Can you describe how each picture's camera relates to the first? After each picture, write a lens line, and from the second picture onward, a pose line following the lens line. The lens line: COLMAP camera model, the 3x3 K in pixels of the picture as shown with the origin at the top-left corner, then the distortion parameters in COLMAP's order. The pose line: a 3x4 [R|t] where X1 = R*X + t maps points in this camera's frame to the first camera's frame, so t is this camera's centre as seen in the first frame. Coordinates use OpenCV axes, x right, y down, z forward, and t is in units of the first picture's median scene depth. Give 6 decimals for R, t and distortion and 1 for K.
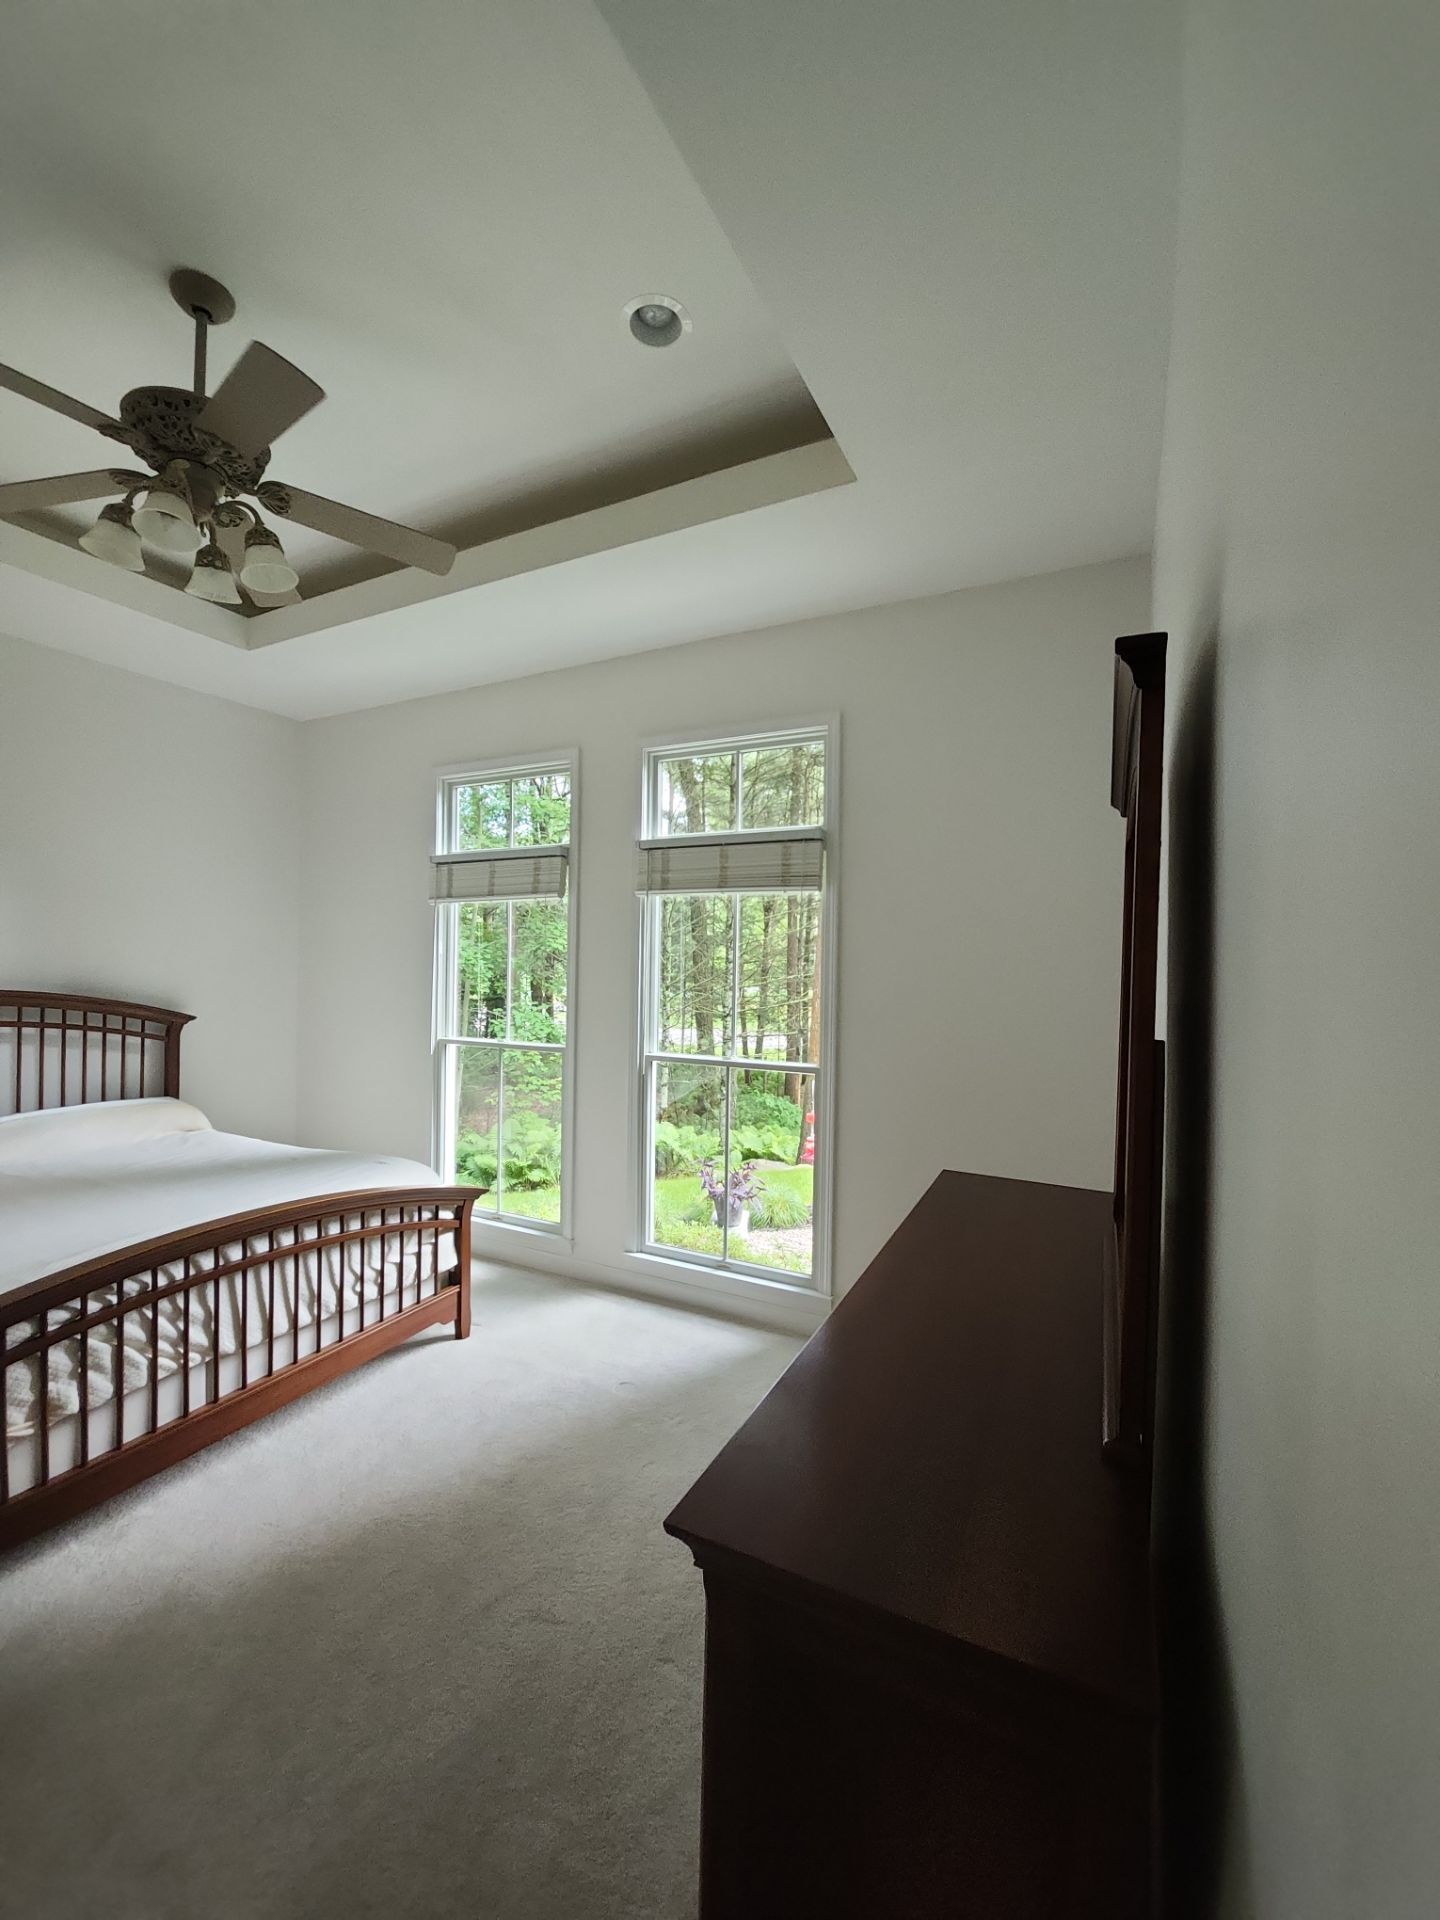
lens RADIAL K [[764.8, 0, 718.7], [0, 764.8, 962.8], [0, 0, 1]] dist [-0.024416, -0.000266]
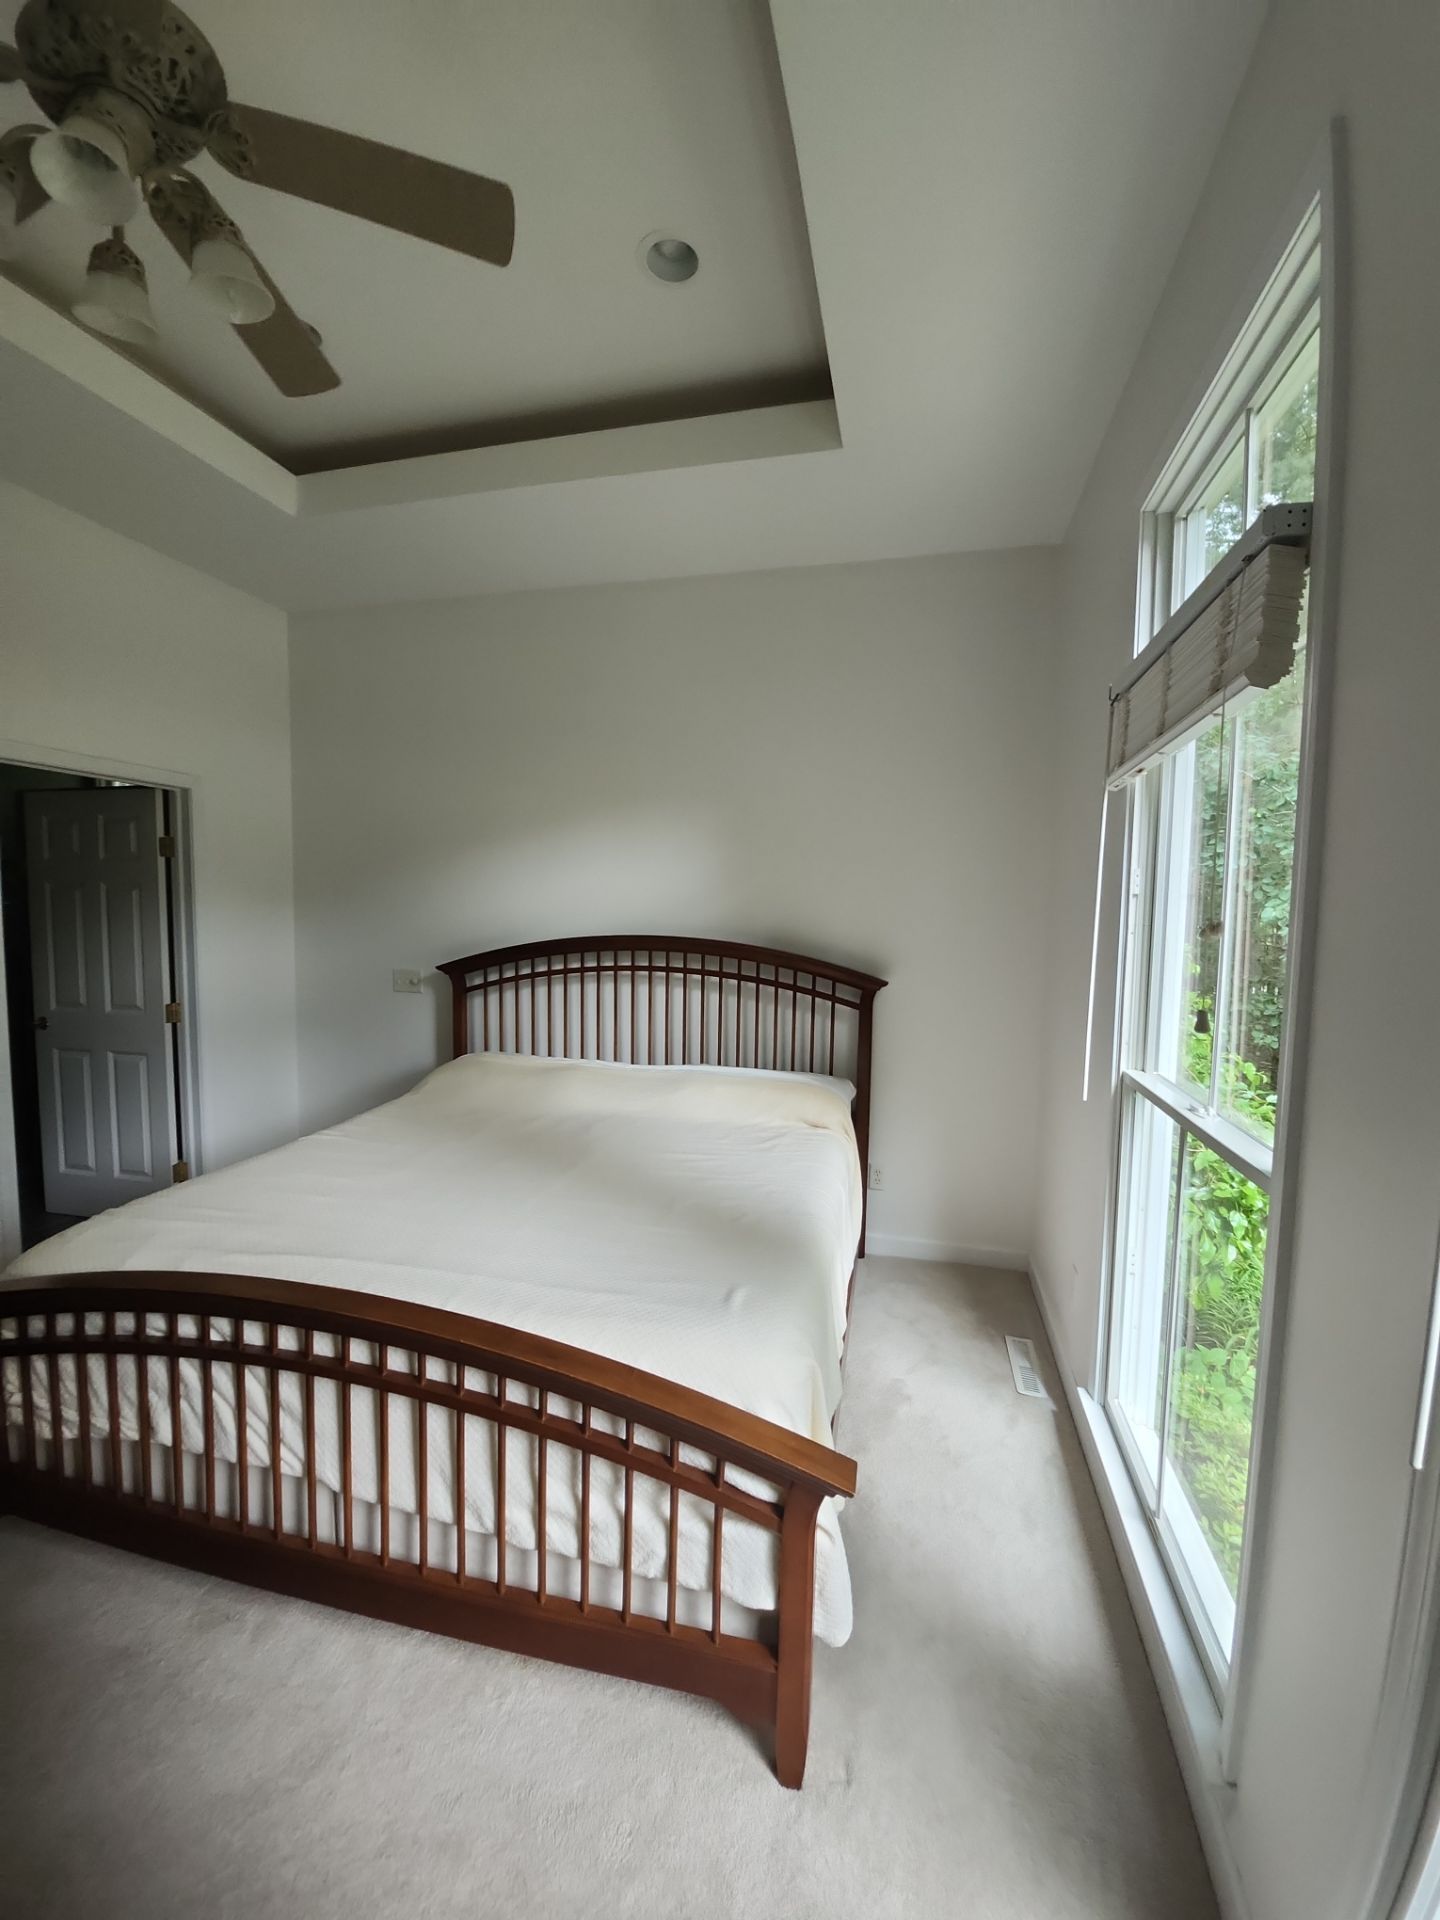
lens RADIAL K [[767.1, 0, 729.4], [0, 767.1, 958.8], [0, 0, 1]] dist [-0.004375, -0.001732]
pose [[0.226442, 0.066748, -0.971735, 0.042196], [-0.016412, 0.997769, 0.064712, -0.002977], [0.973886, 0.001295, 0.227032, 0.698196]]
